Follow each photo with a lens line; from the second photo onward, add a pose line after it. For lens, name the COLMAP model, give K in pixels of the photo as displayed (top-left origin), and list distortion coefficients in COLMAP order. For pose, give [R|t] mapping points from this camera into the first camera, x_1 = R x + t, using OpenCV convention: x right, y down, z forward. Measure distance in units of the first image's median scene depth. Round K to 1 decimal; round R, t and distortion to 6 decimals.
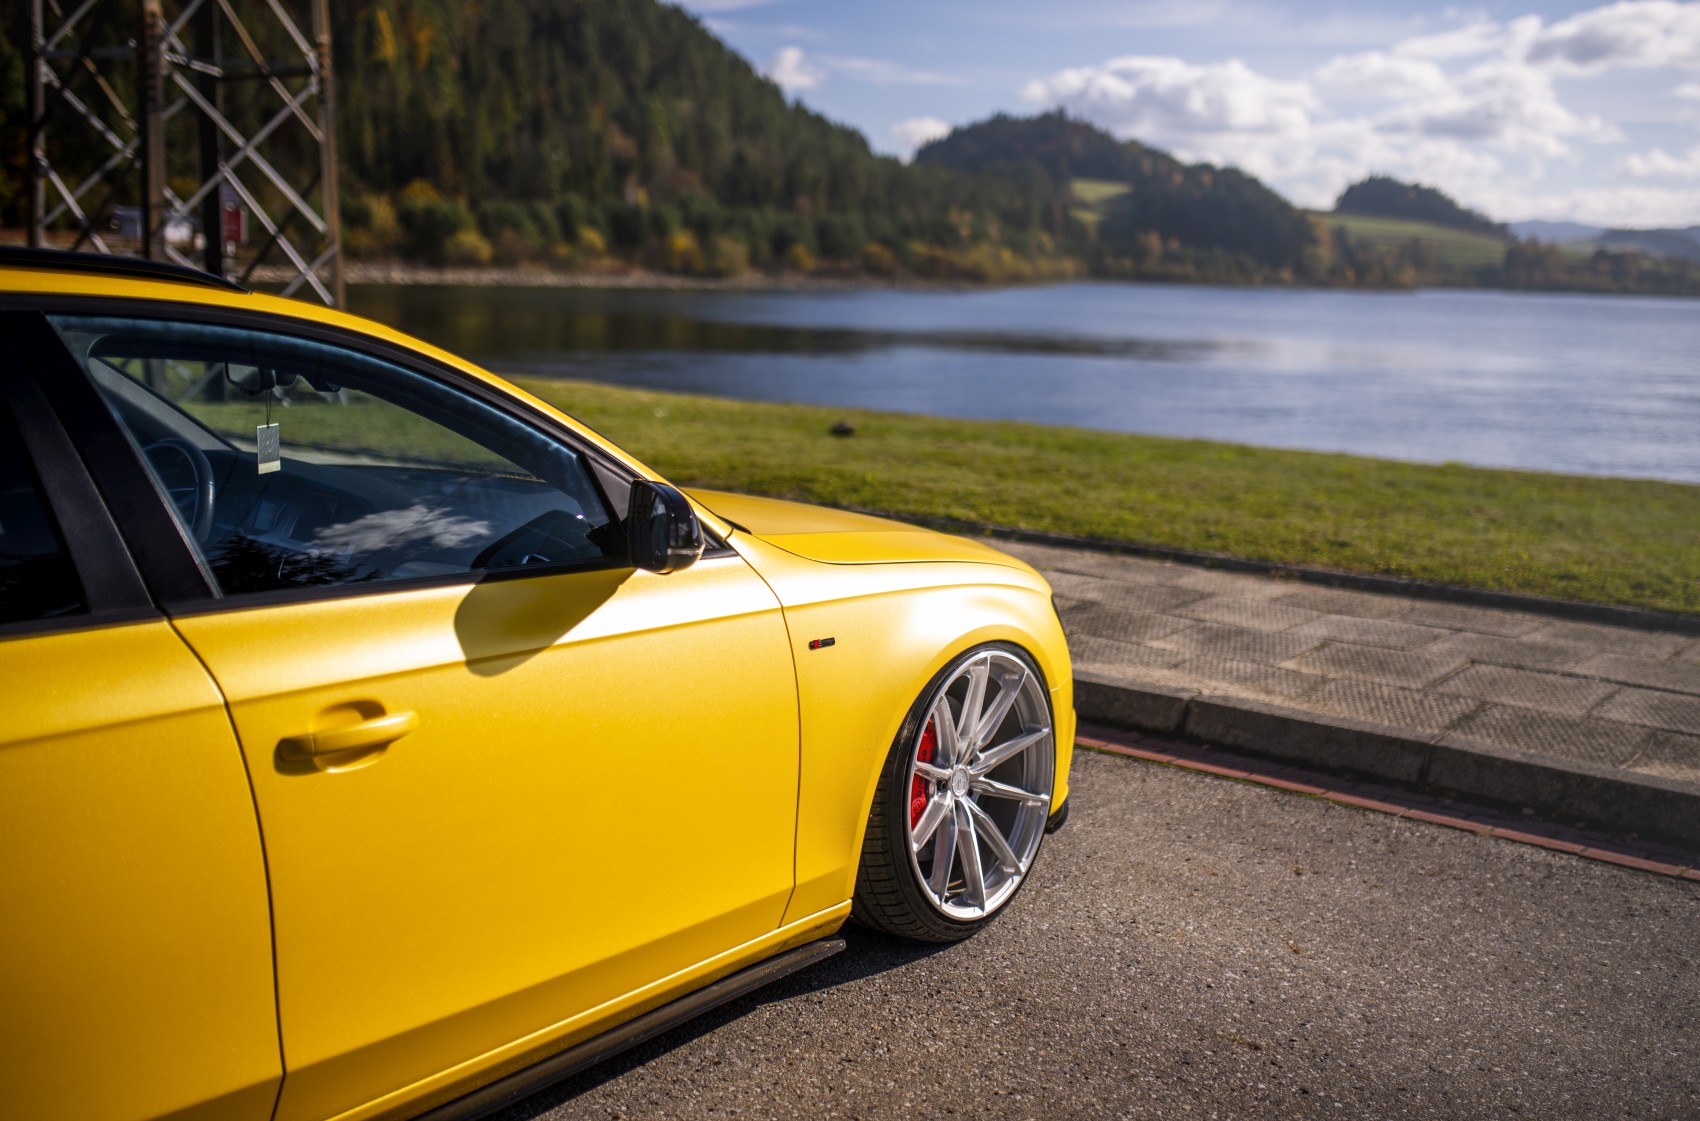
lens RADIAL K [[1740.9, 0, 846.5], [0, 1740.9, 495.3], [0, 0, 1]] dist [-0.014909, 0.000796]
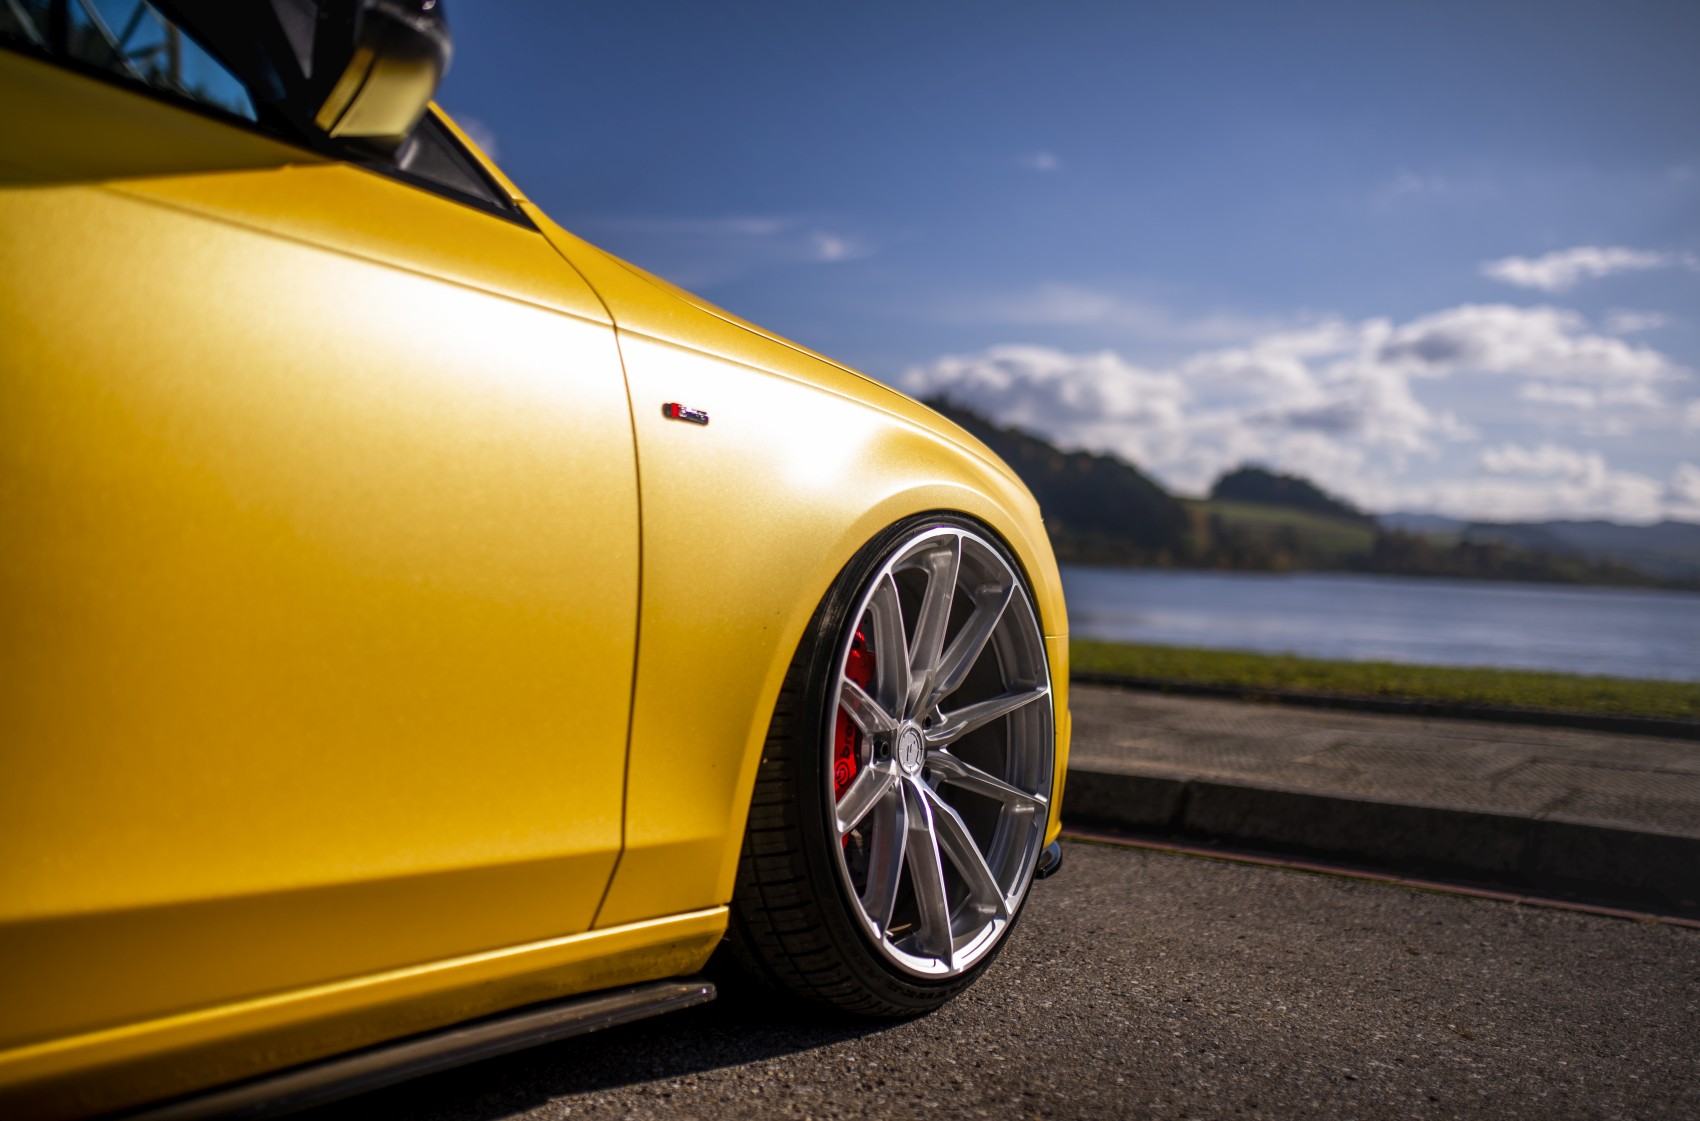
lens RADIAL K [[1740.9, 0, 846.5], [0, 1740.9, 495.3], [0, 0, 1]] dist [-0.014909, 0.000796]
pose [[0.997492, 0.022598, 0.067079, 0.000291], [-0.011509, 0.986836, -0.161311, 0.171611], [-0.069841, 0.160135, 0.984621, 0.382089]]
